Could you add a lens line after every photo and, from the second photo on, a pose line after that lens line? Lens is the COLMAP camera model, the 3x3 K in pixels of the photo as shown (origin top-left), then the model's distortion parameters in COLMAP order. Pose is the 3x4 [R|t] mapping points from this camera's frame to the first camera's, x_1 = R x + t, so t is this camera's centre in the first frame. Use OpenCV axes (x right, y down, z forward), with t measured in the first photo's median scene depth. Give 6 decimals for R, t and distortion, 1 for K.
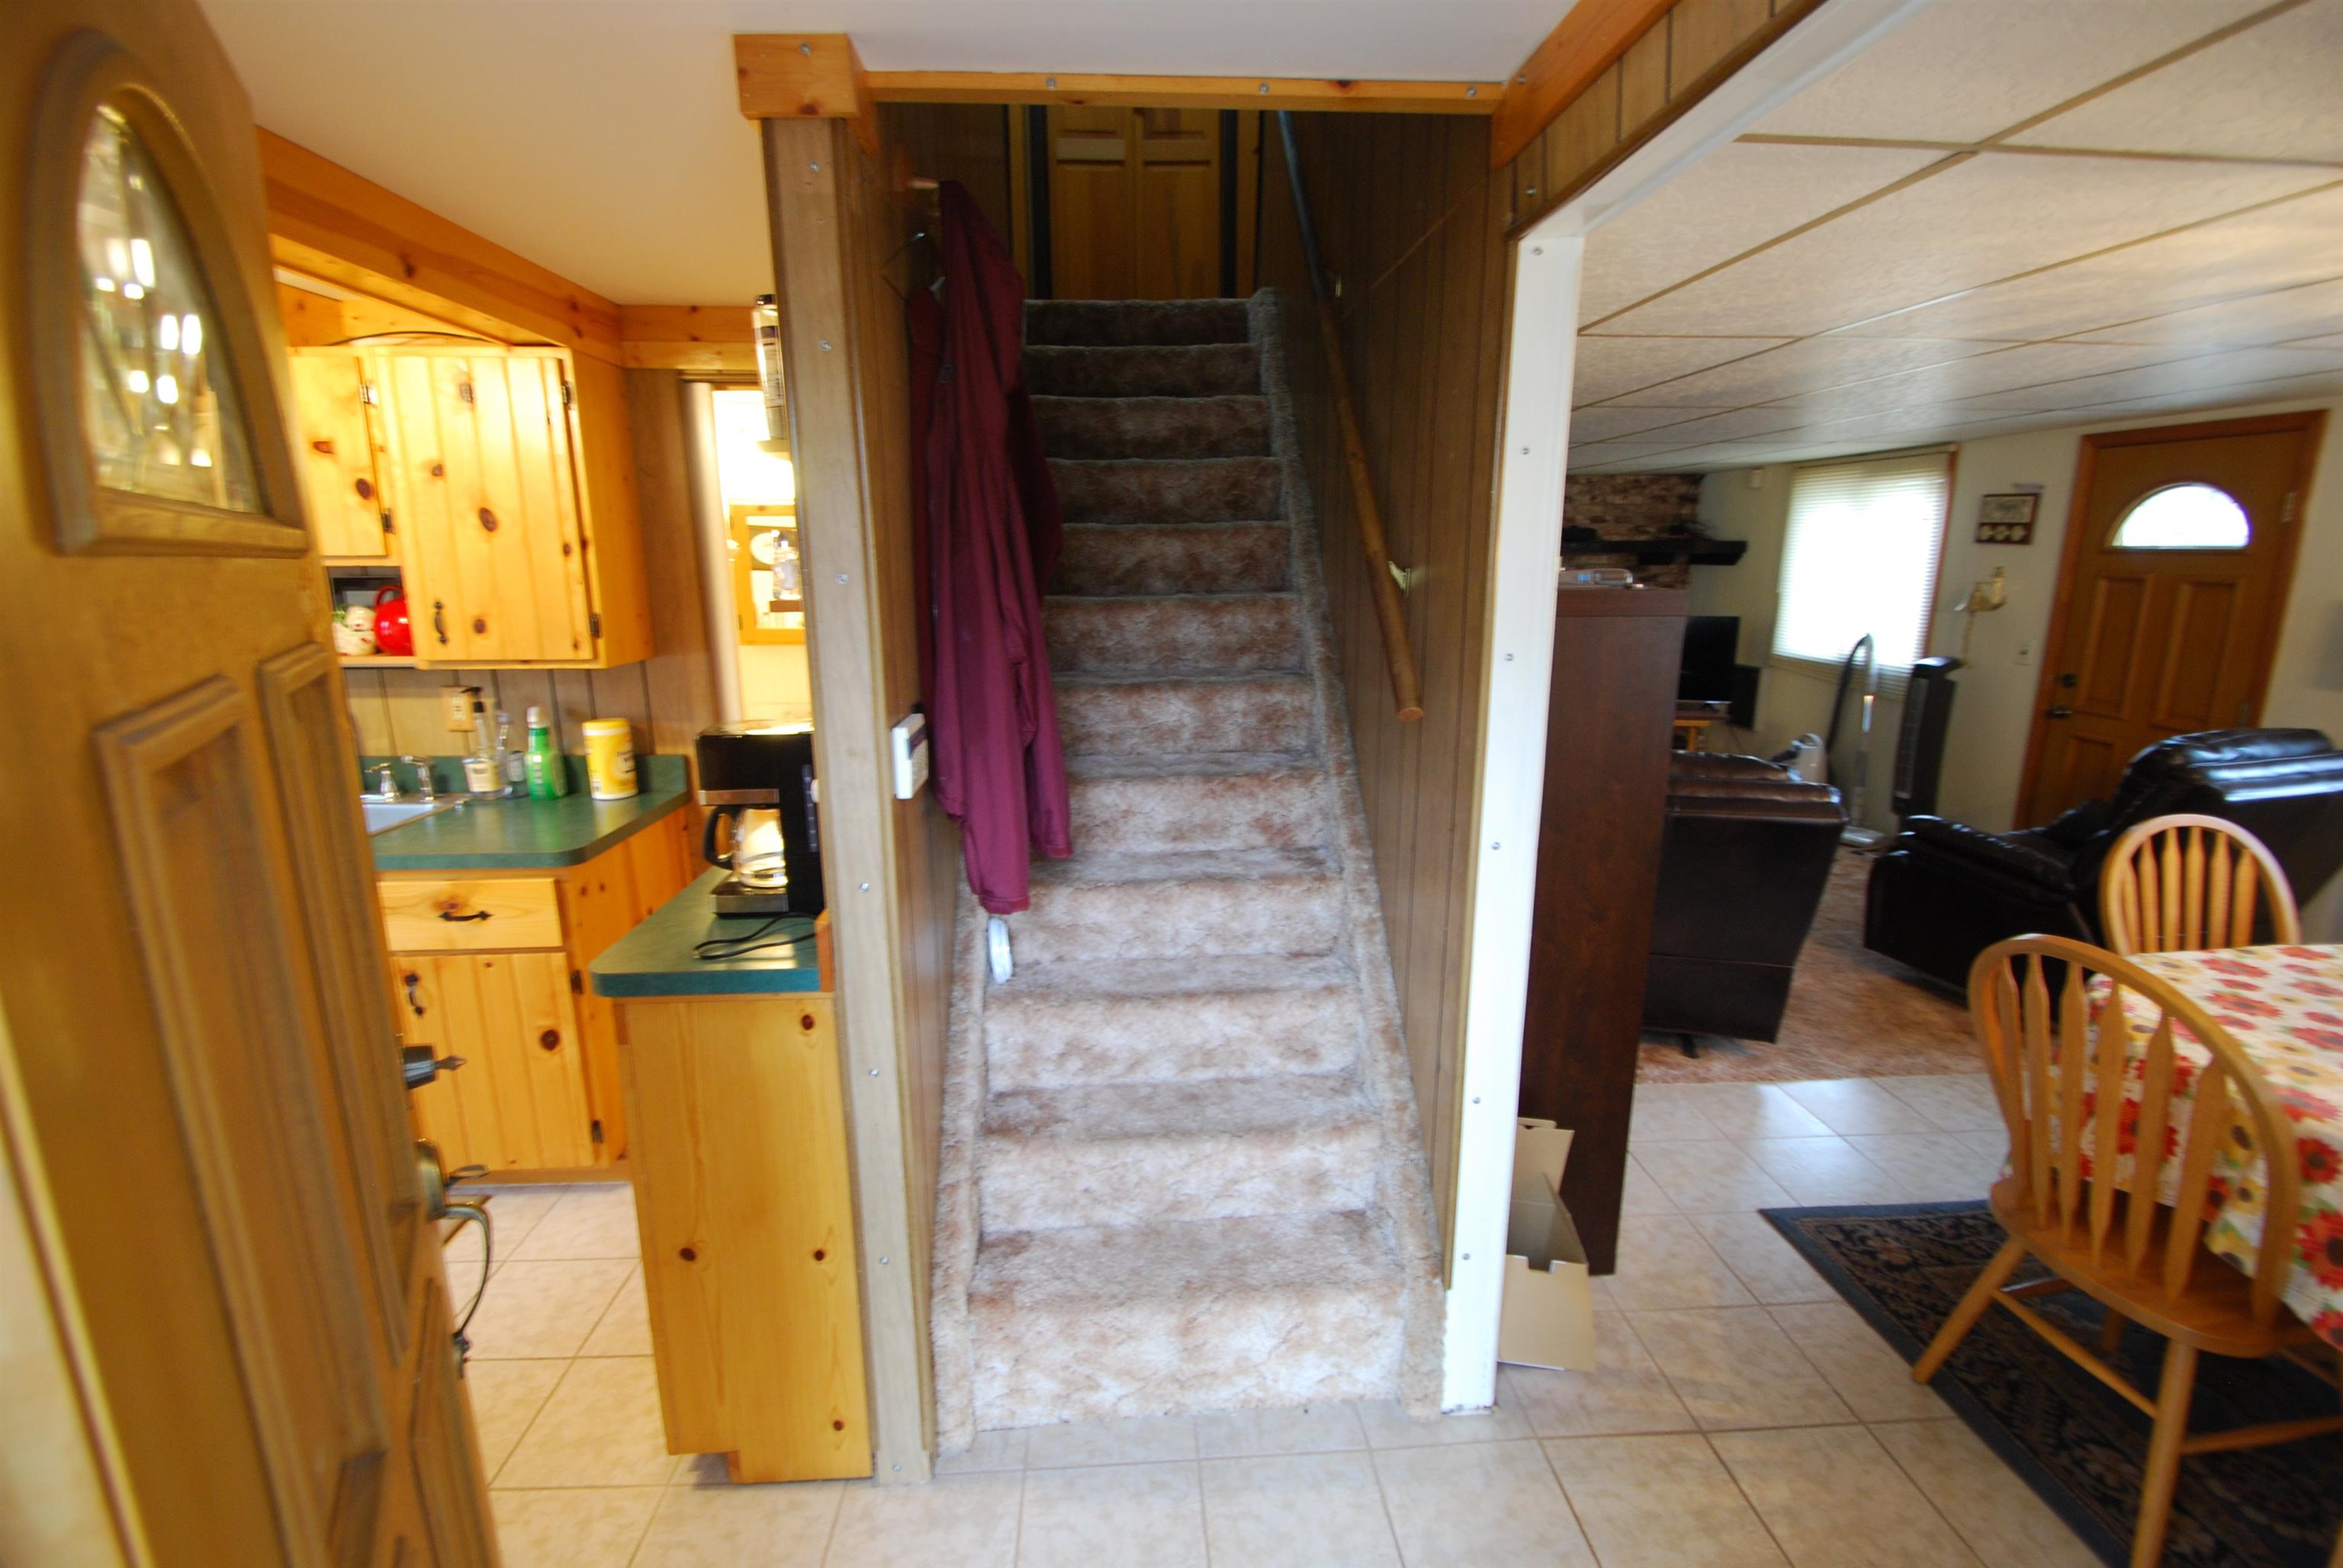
lens RADIAL K [[1028.5, 0, 1171.5], [0, 1028.5, 784.0], [0, 0, 1]] dist [0.024269, -0.023143]
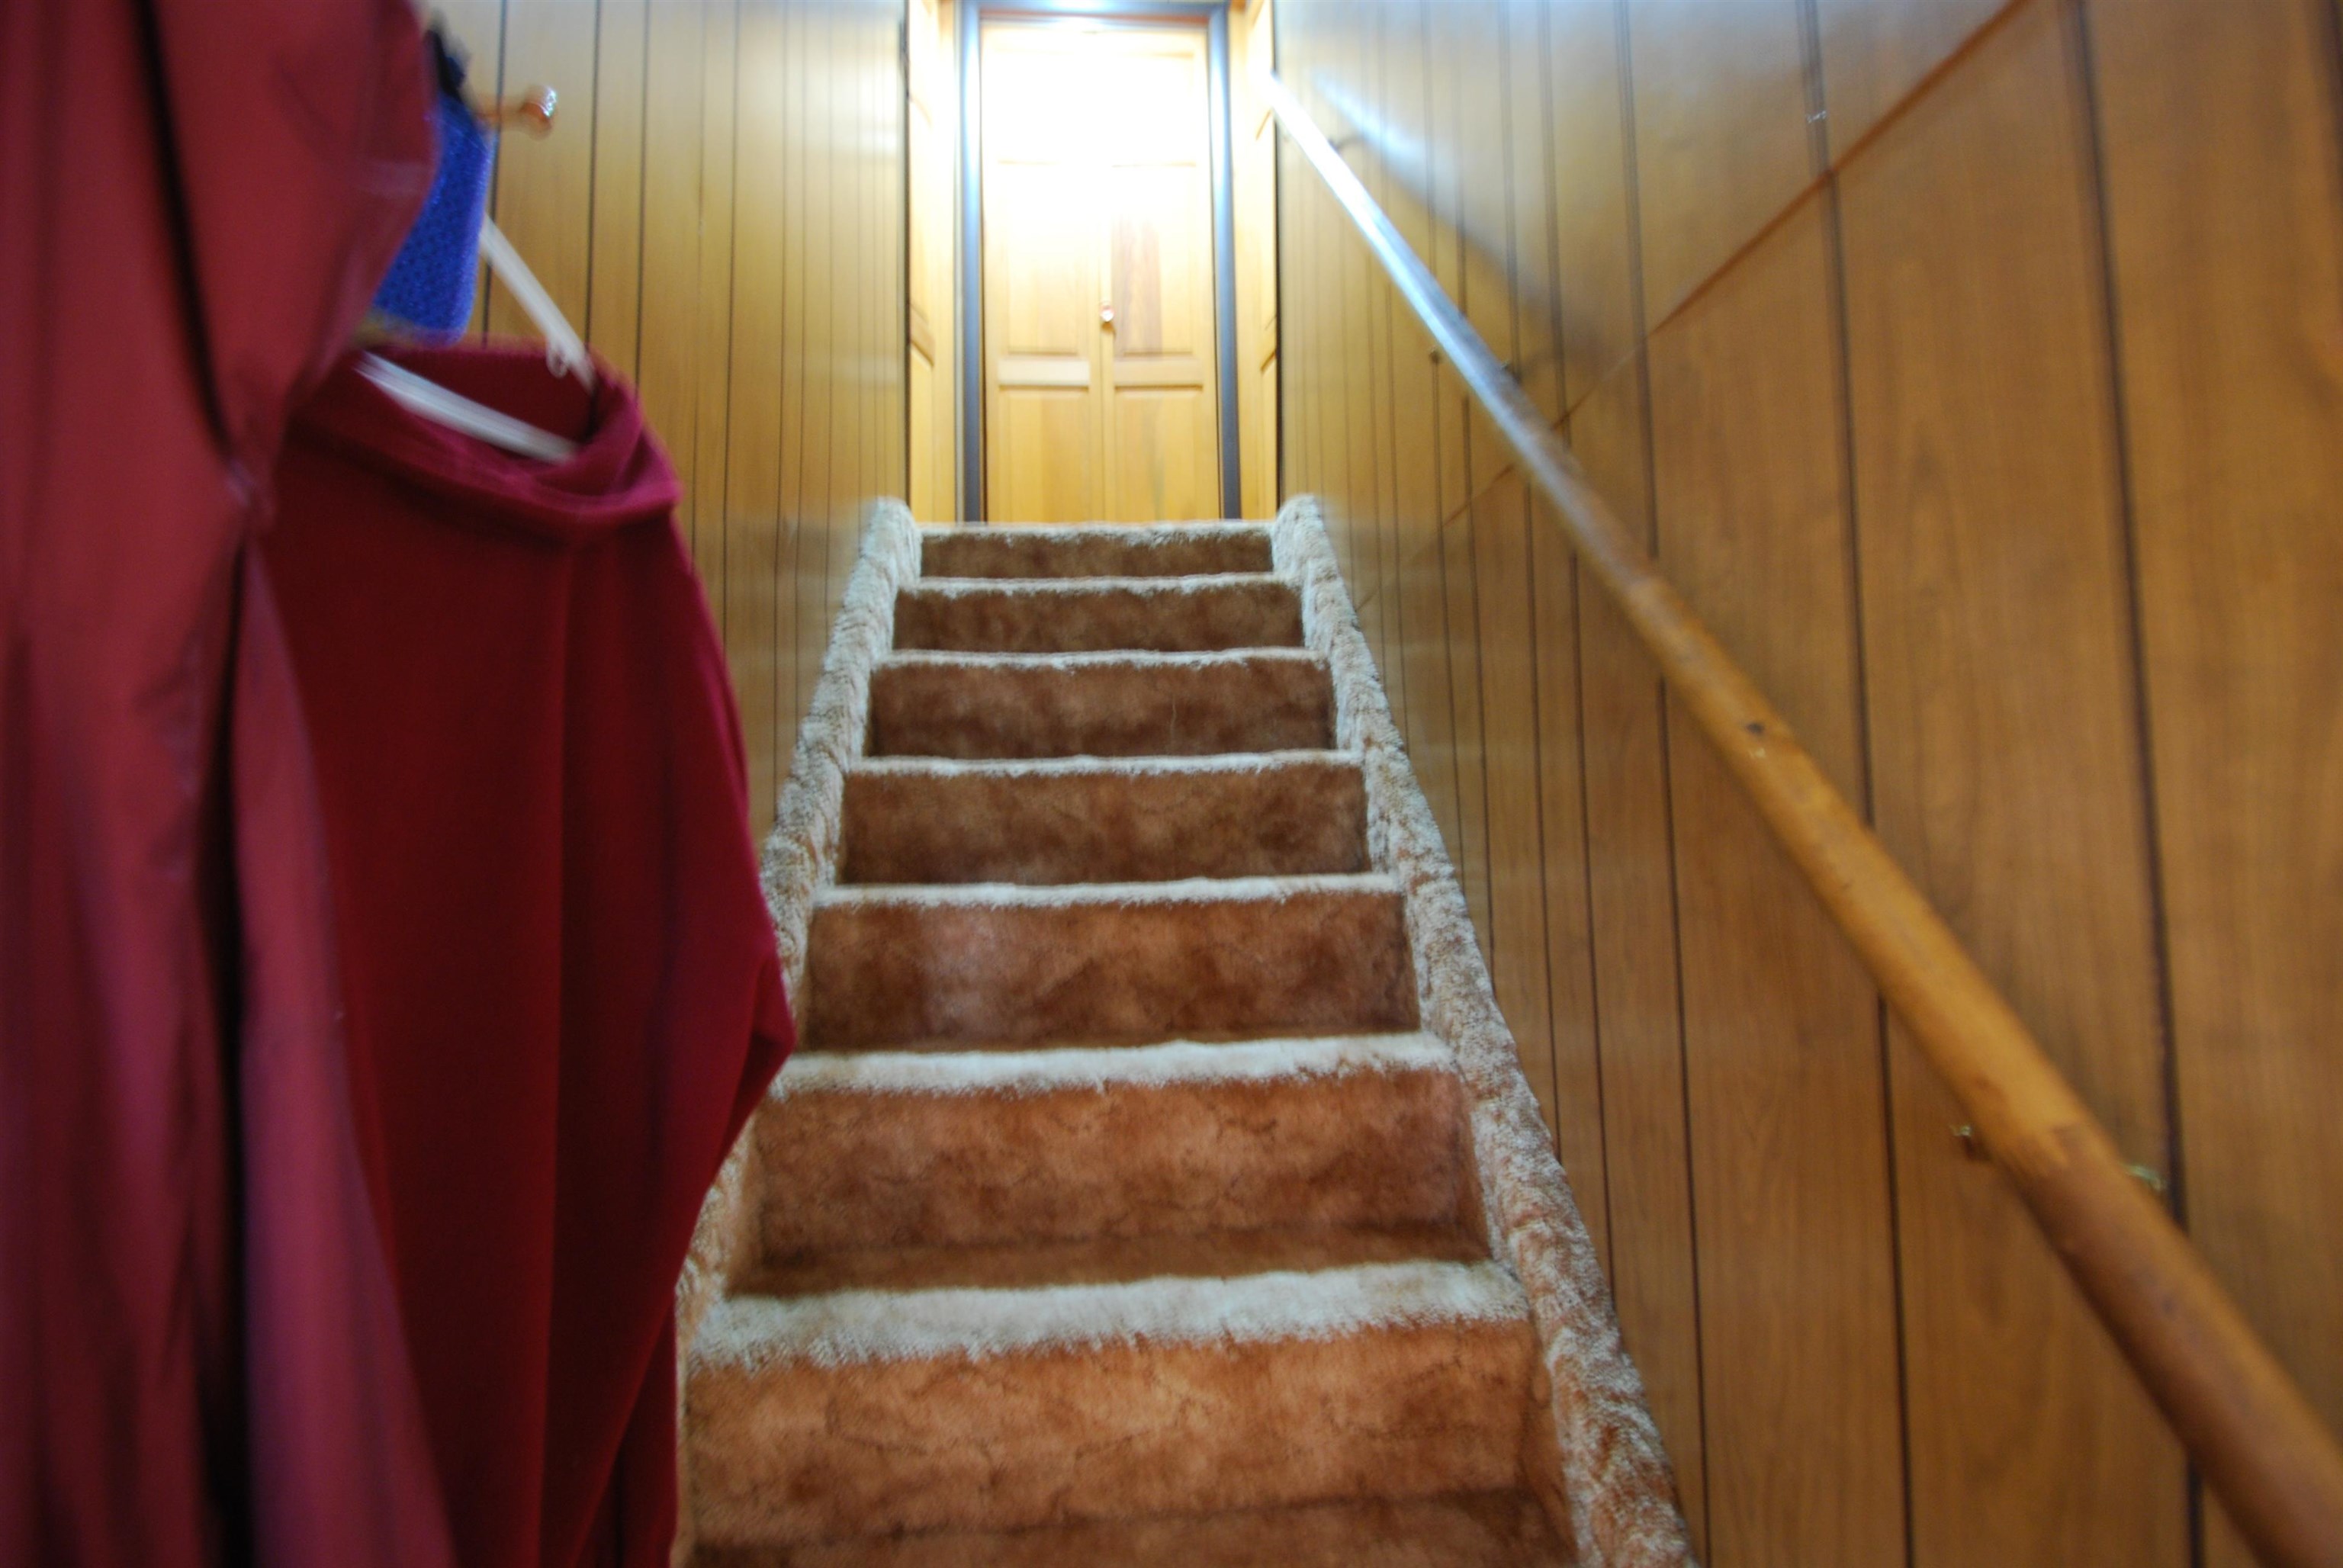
lens RADIAL K [[1070.6, 0, 1171.5], [0, 1070.6, 784.0], [0, 0, 1]] dist [0.002592, -0.011014]
pose [[0.999845, -0.012863, 0.011988, 0.002874], [0.015731, 0.958980, -0.283036, -0.148456], [-0.007855, 0.283180, 0.959035, 0.480494]]
